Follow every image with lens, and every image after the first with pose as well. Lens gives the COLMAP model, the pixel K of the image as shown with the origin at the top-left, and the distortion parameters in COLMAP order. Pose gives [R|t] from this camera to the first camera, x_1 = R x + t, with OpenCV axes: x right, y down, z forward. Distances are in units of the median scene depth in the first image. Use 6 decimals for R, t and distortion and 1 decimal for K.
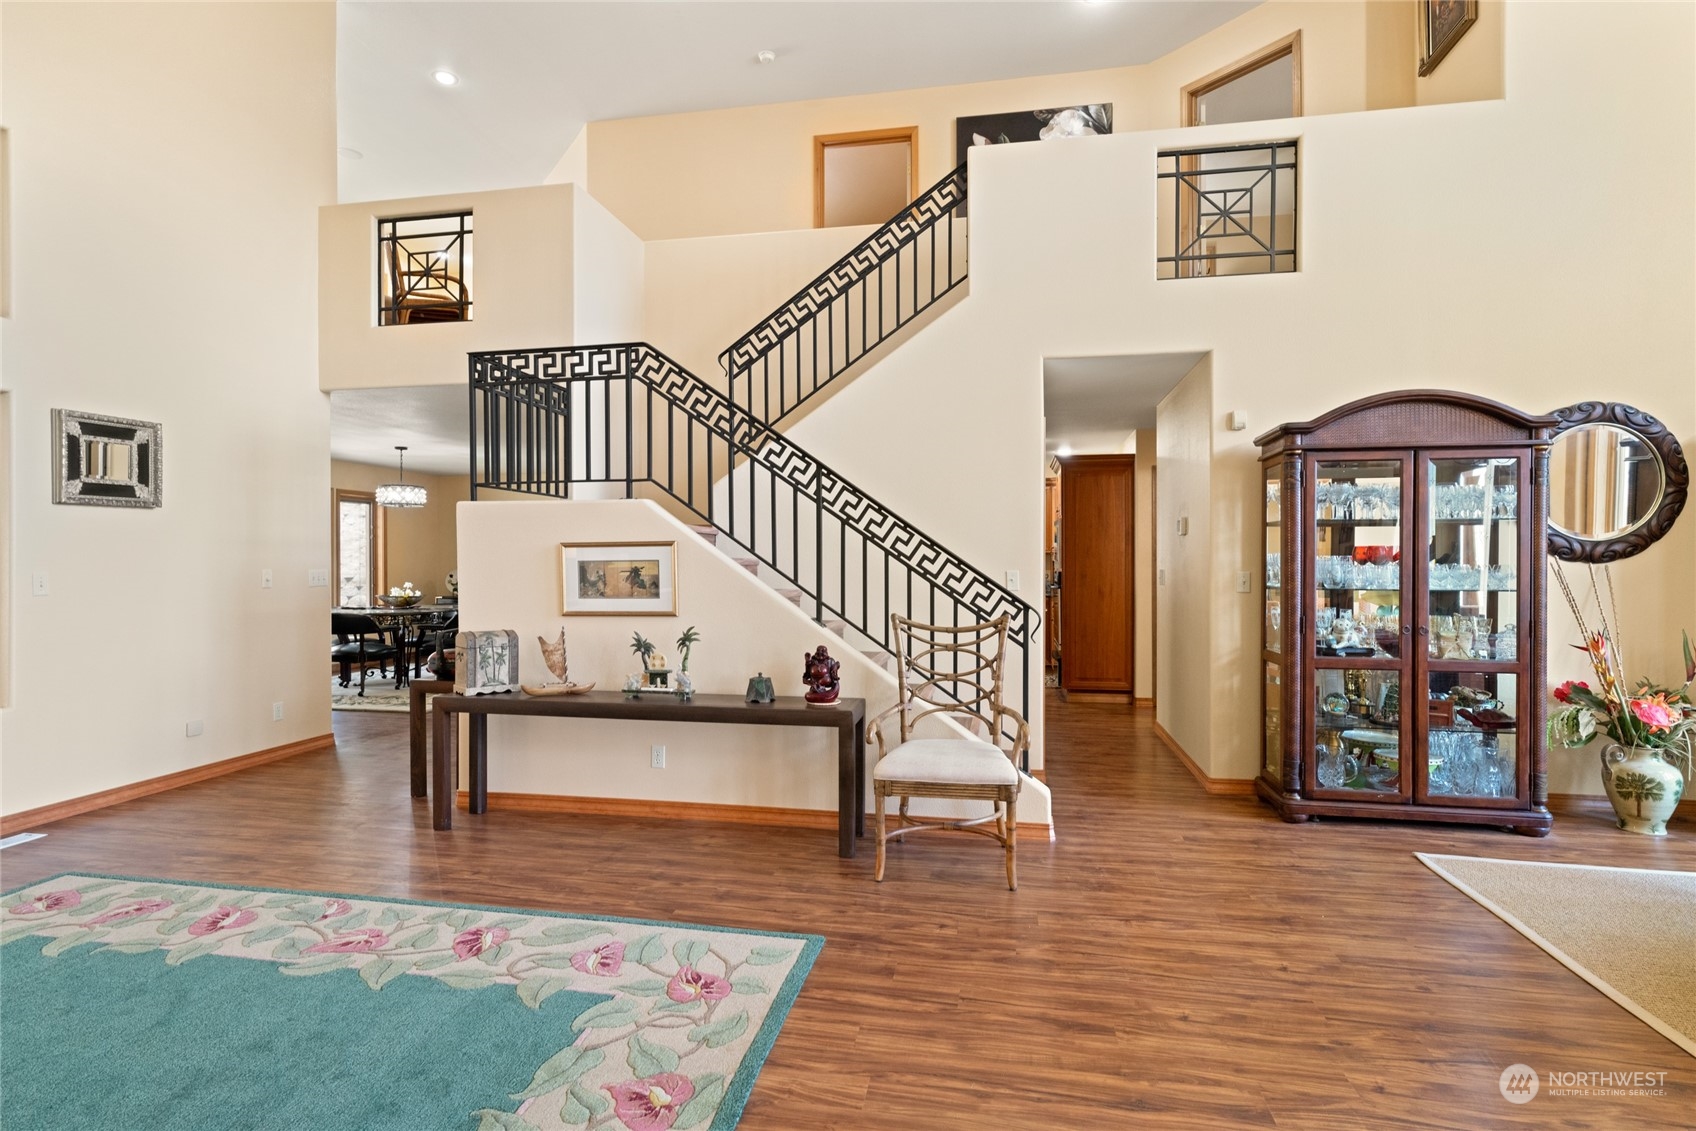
lens RADIAL K [[857.4, 0, 837.5], [0, 857.4, 567.6], [0, 0, 1]] dist [-0.009734, 0.009909]
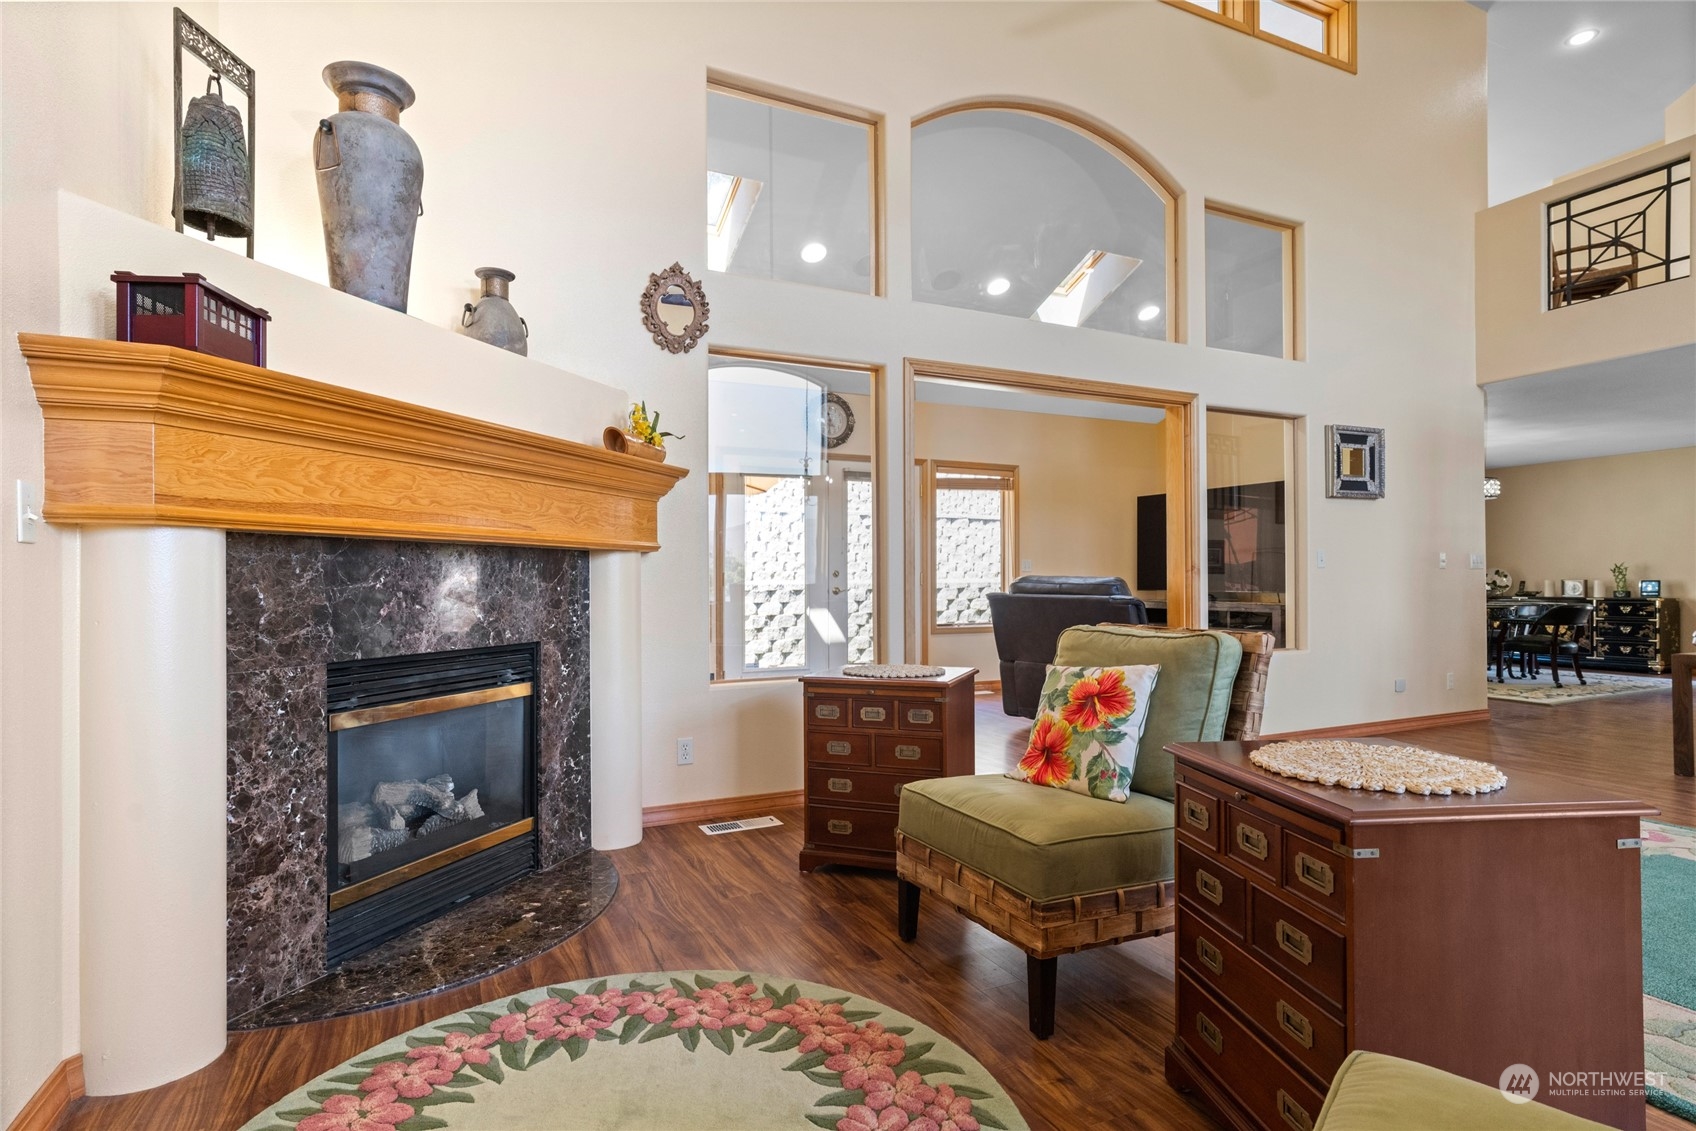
lens RADIAL K [[863.4, 0, 845.5], [0, 863.4, 577.1], [0, 0, 1]] dist [-0.004565, 0.007225]
pose [[0.592220, -0.005505, -0.805758, -0.279097], [-0.001926, 0.999964, -0.008248, 0.057809], [0.805774, 0.006436, 0.592188, -0.365511]]
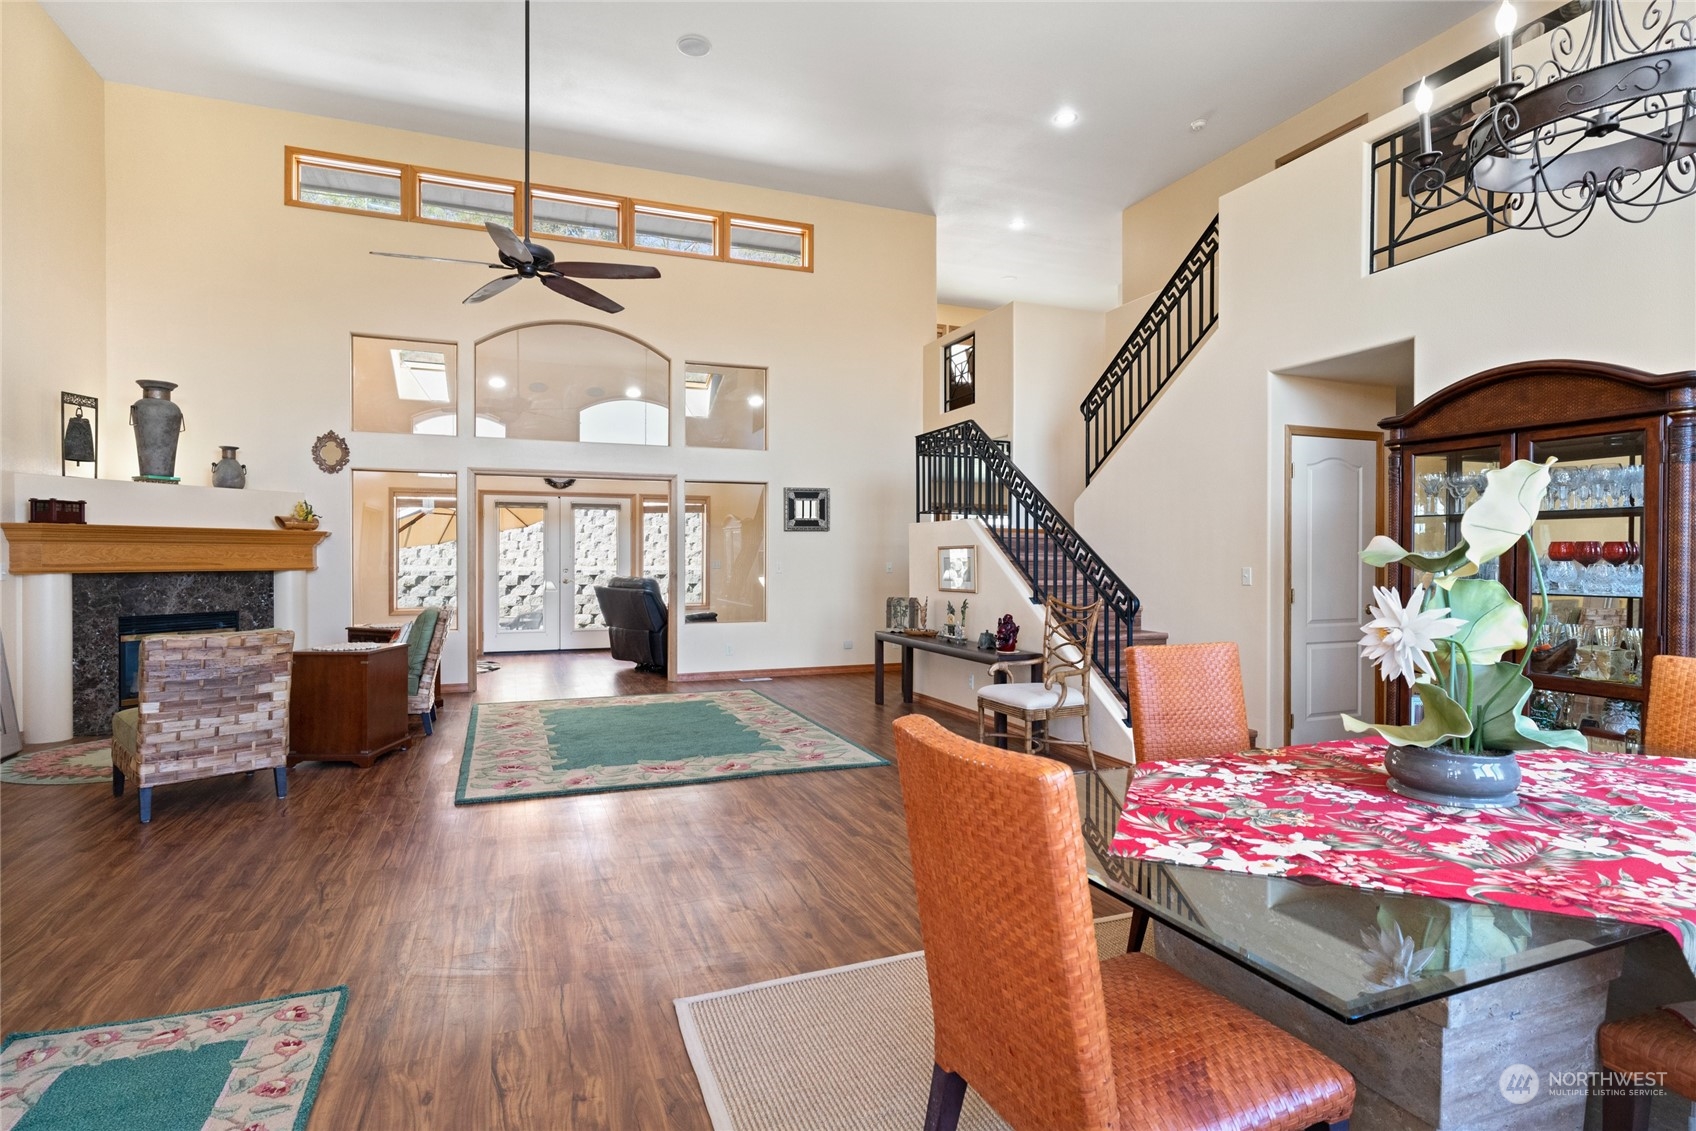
lens RADIAL K [[857.4, 0, 837.5], [0, 857.4, 567.6], [0, 0, 1]] dist [-0.009734, 0.009909]
pose [[0.531792, 0.011434, -0.846798, 0.987274], [-0.008961, 0.999929, 0.007874, -0.000071], [0.846828, 0.003401, 0.531857, -0.048959]]
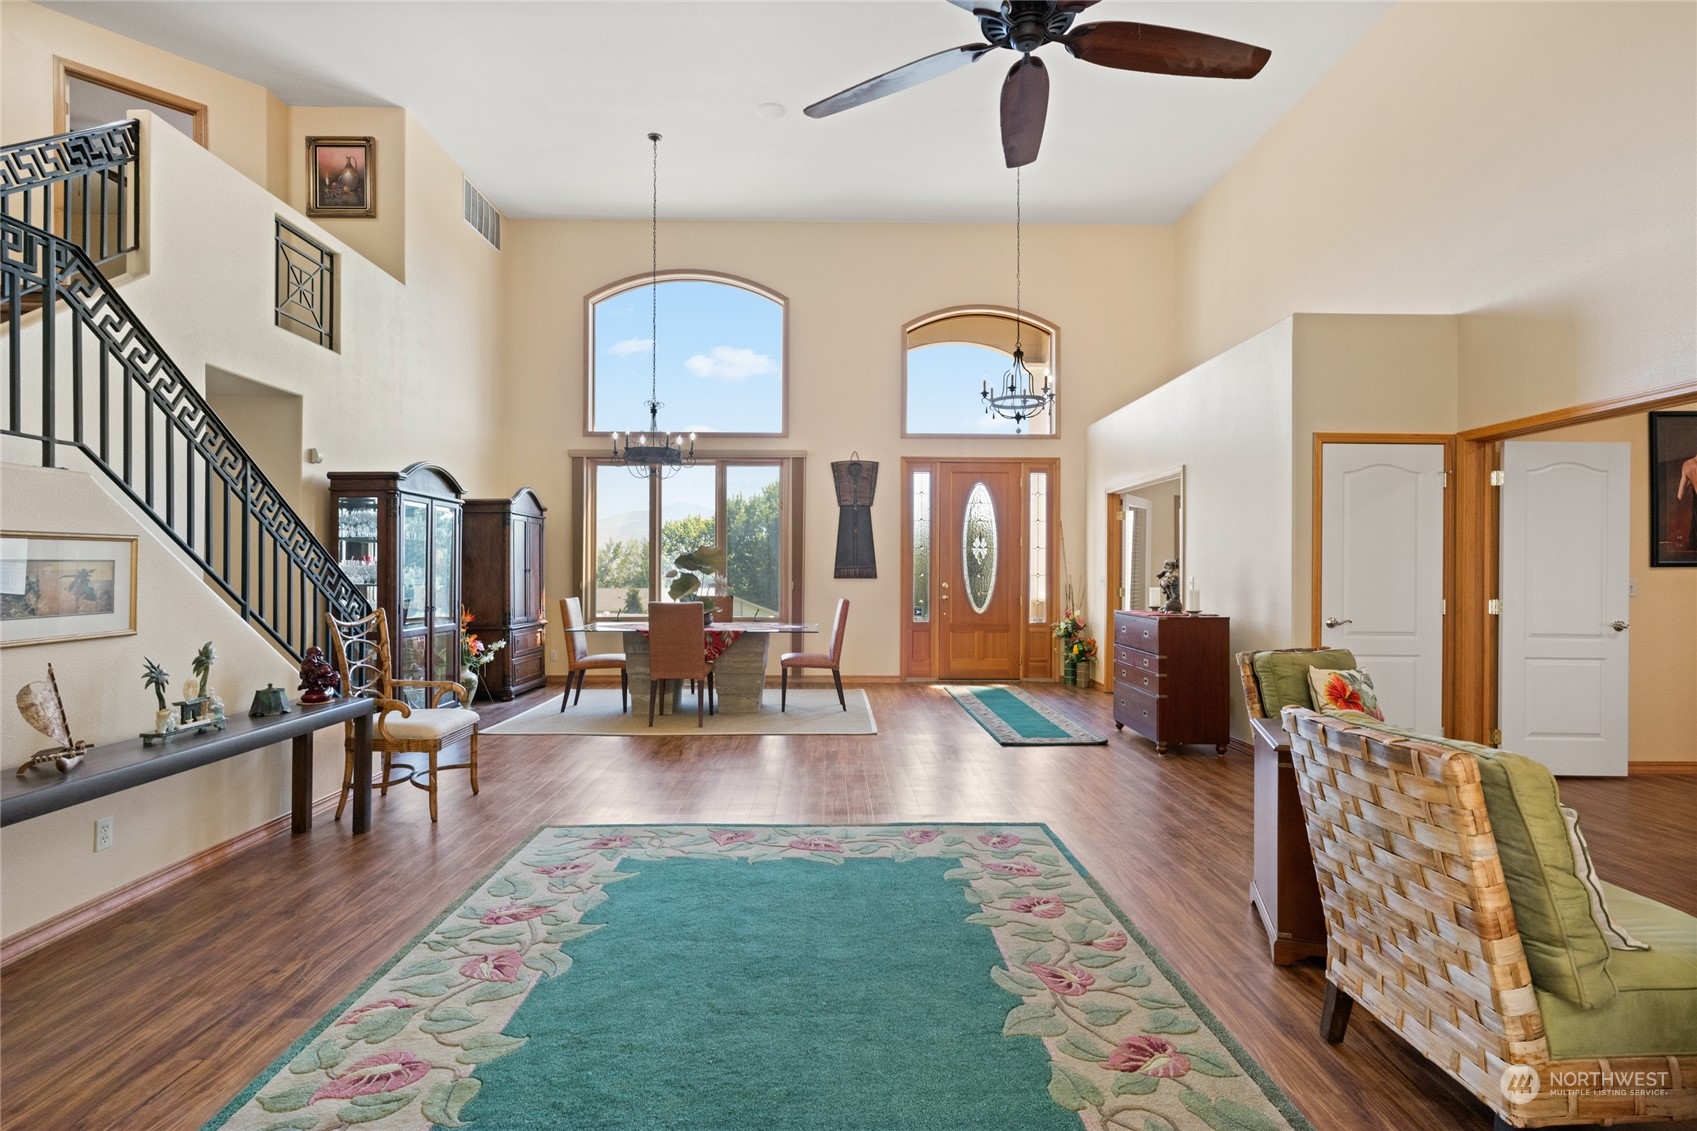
lens RADIAL K [[857.9, 0, 838.0], [0, 857.9, 567.6], [0, 0, 1]] dist [-0.009734, 0.009909]
pose [[-0.202075, 0.003442, 0.979364, -1.026732], [0.002207, 0.999993, -0.003059, 0.001151], [-0.979367, 0.001544, -0.202082, 0.534912]]
